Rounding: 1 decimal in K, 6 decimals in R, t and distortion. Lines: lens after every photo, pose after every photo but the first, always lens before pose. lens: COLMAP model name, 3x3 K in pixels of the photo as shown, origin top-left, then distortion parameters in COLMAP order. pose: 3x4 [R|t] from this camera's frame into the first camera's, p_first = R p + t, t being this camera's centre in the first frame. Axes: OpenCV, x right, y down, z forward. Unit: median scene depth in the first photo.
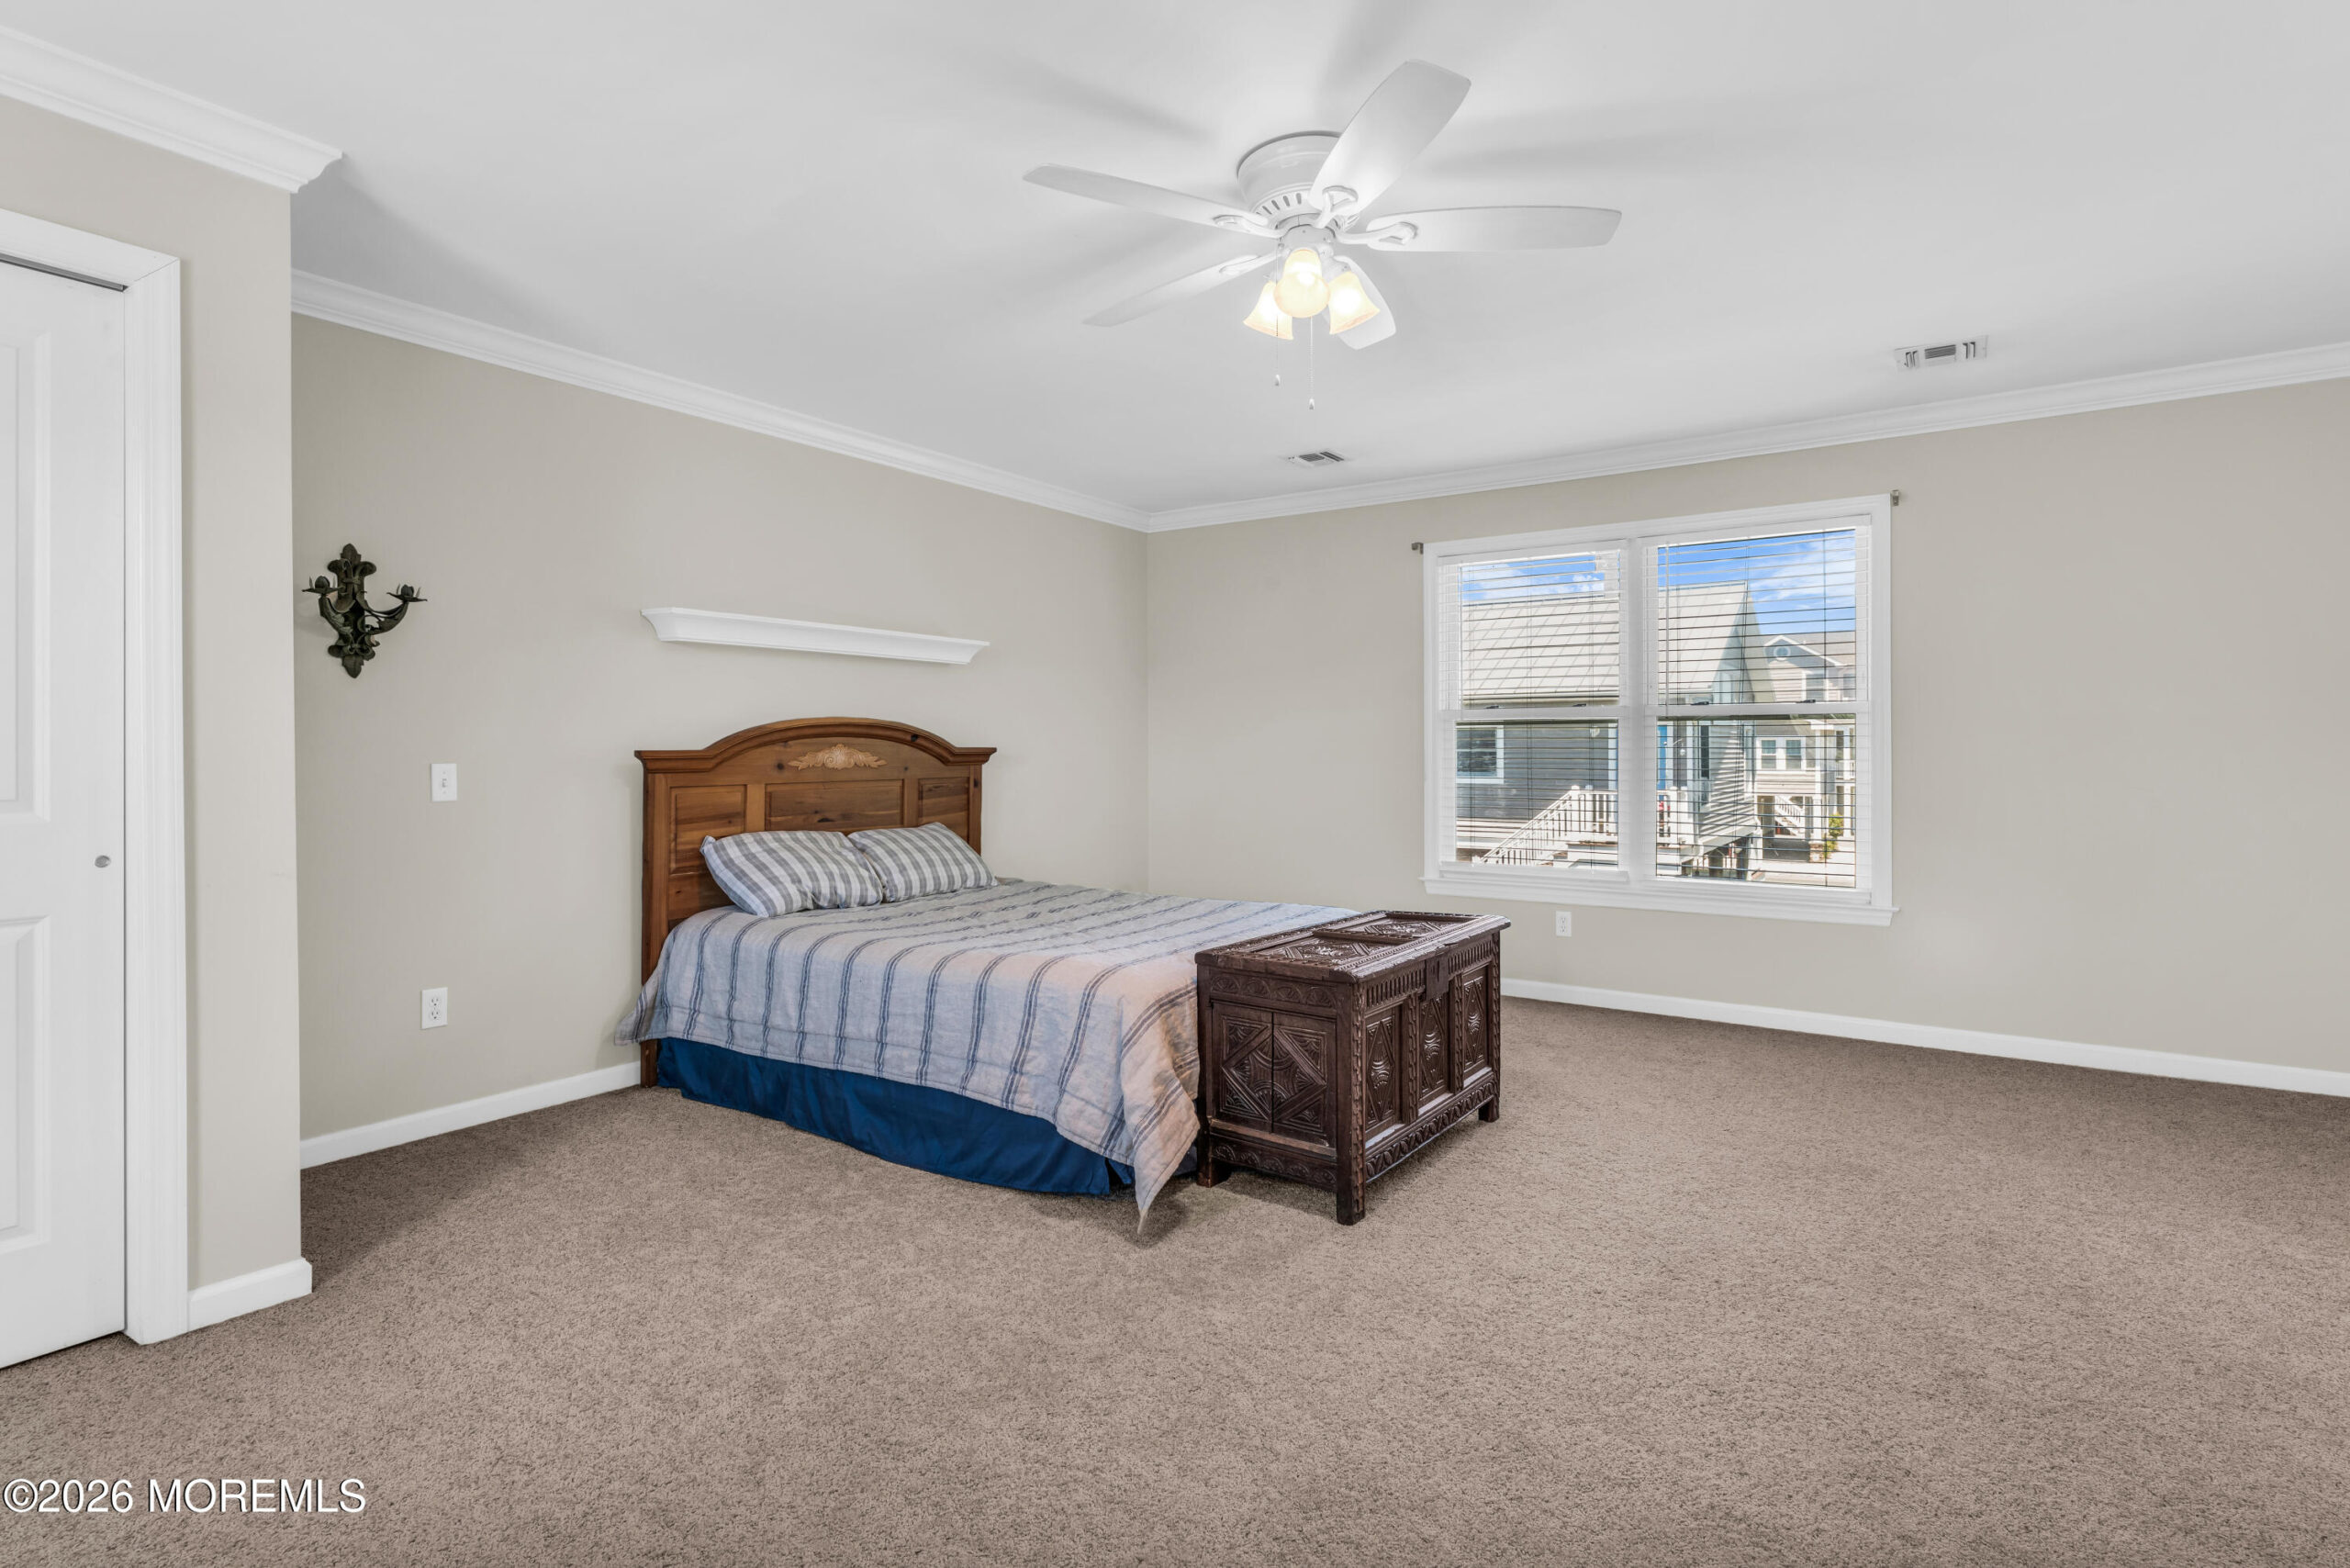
lens RADIAL K [[1170.6, 0, 1182.6], [0, 1170.6, 768.9], [0, 0, 1]] dist [-0.002752, -0.000841]
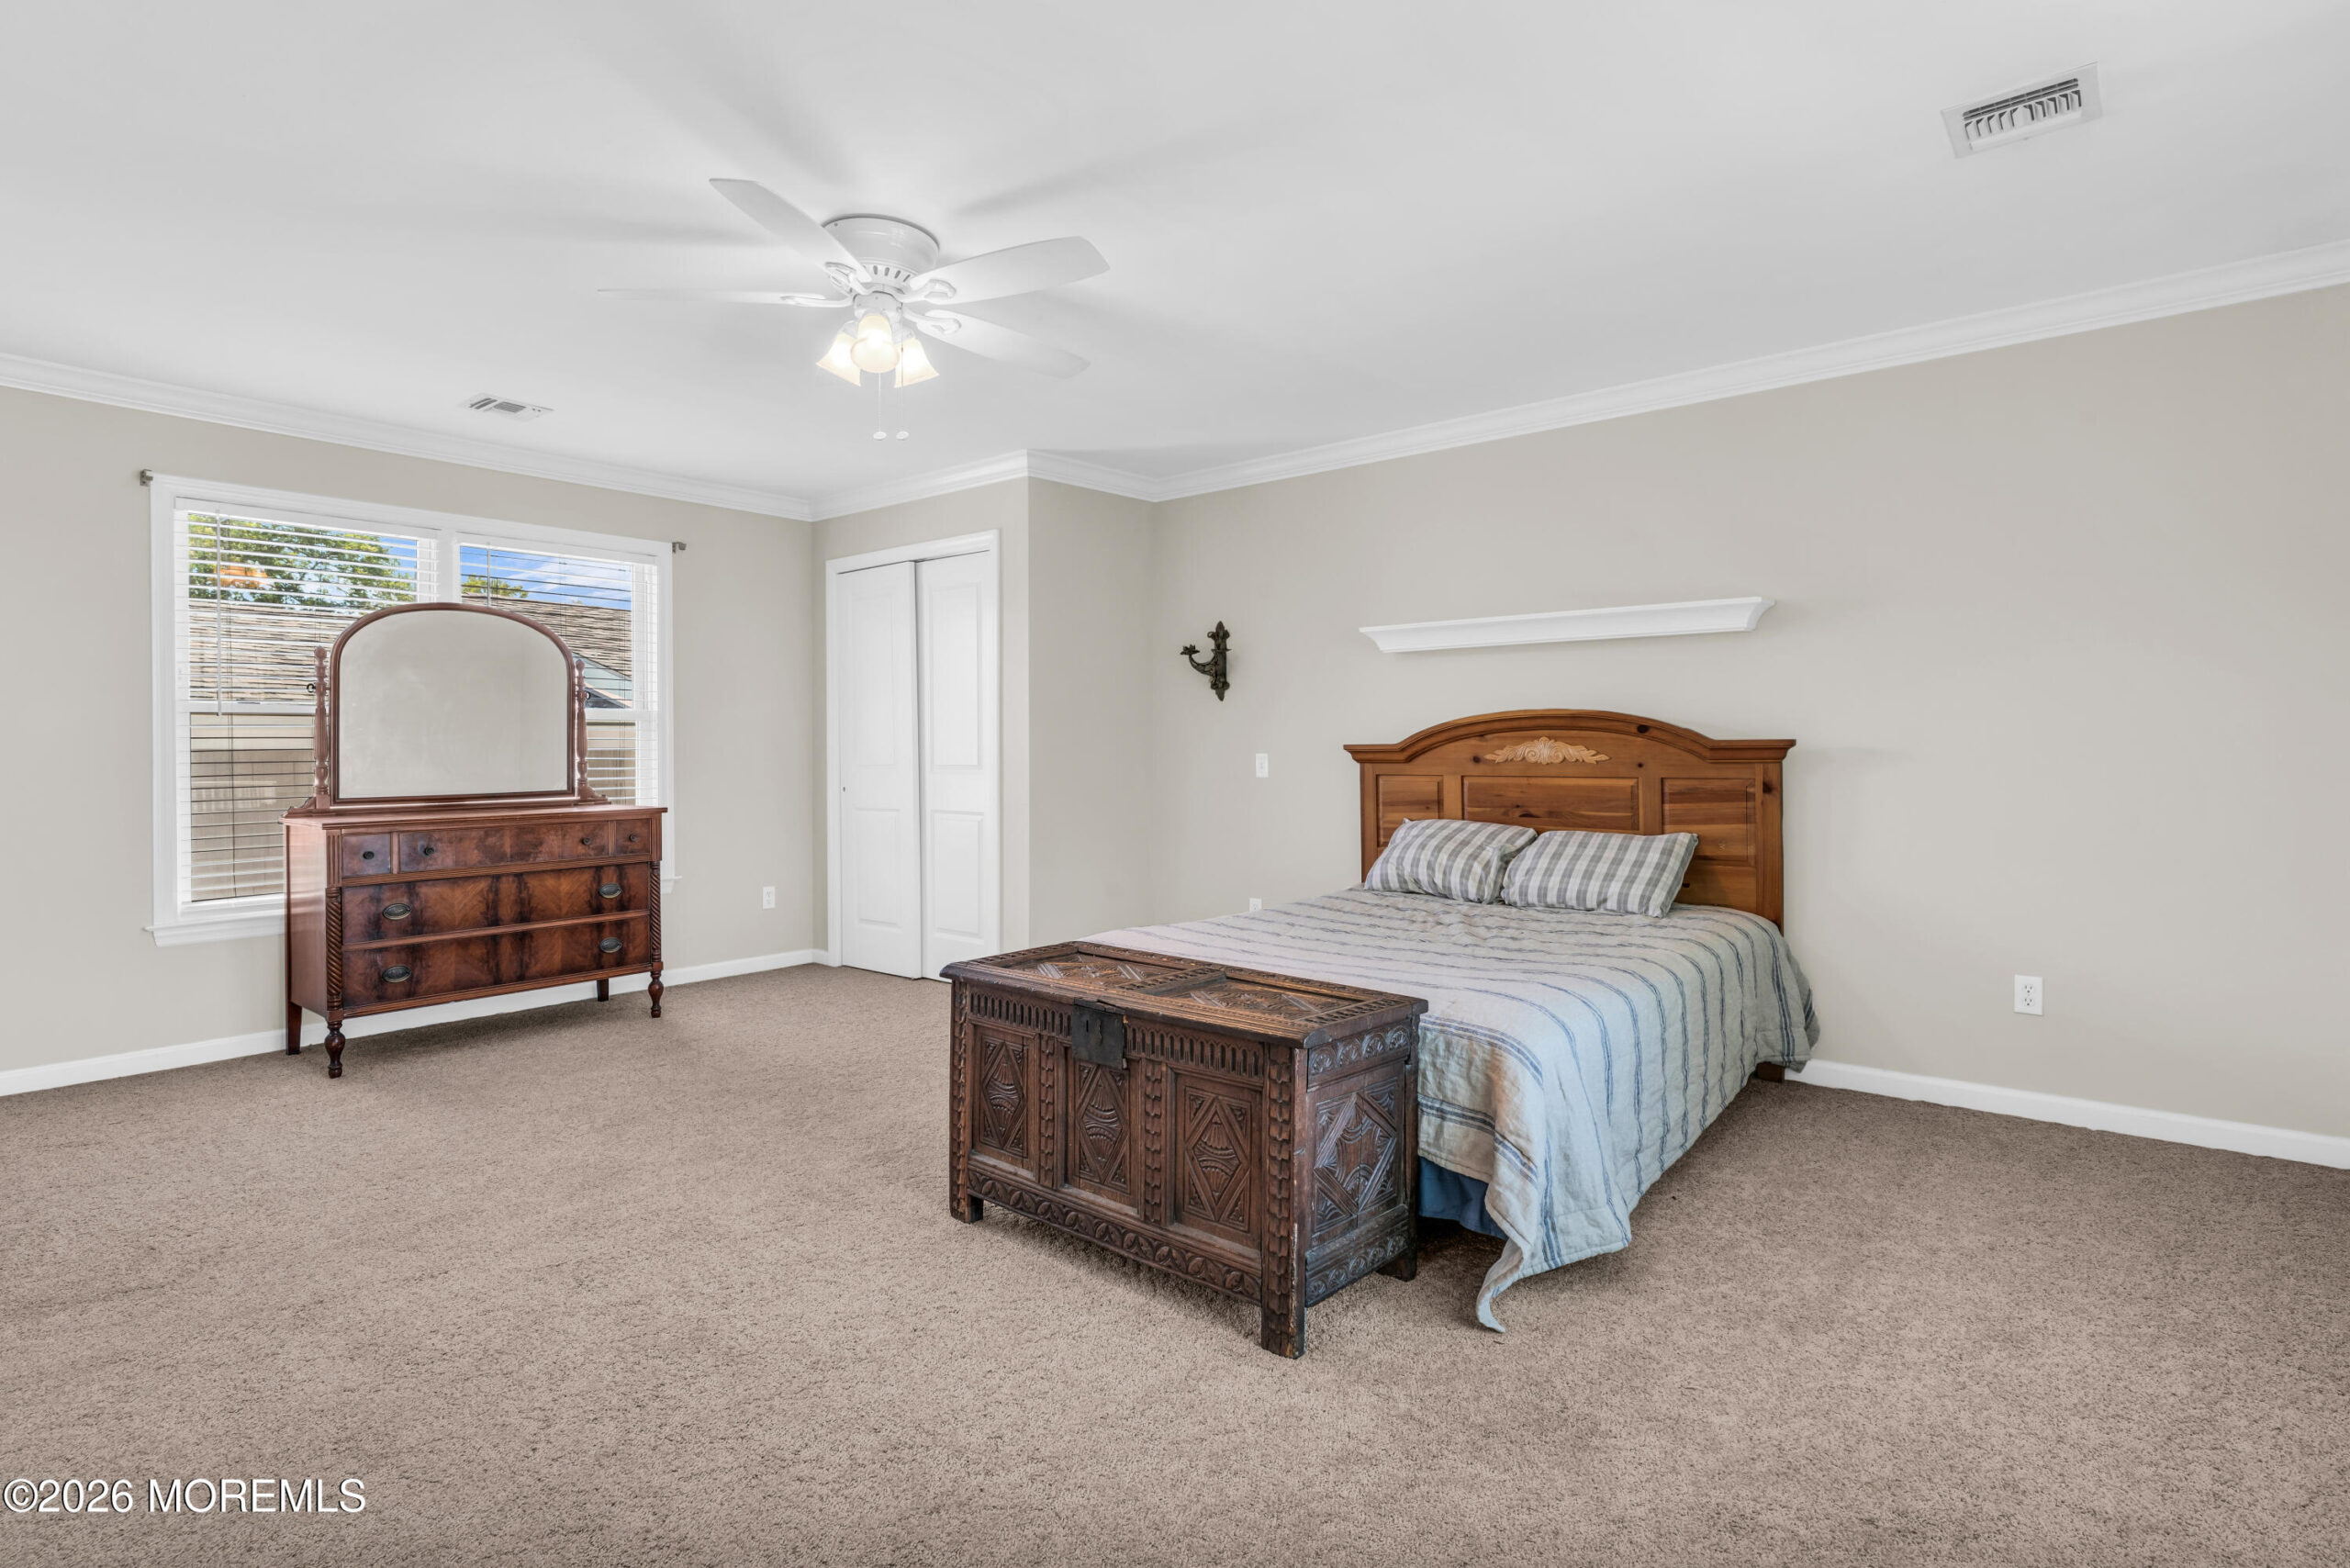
lens RADIAL K [[1170.6, 0, 1182.6], [0, 1170.6, 768.9], [0, 0, 1]] dist [-0.002752, -0.000841]
pose [[-0.080110, 0.010512, -0.996731, 0.742806], [-0.022116, 0.999680, 0.012320, -0.000759], [0.996541, 0.023030, -0.079851, 0.841137]]
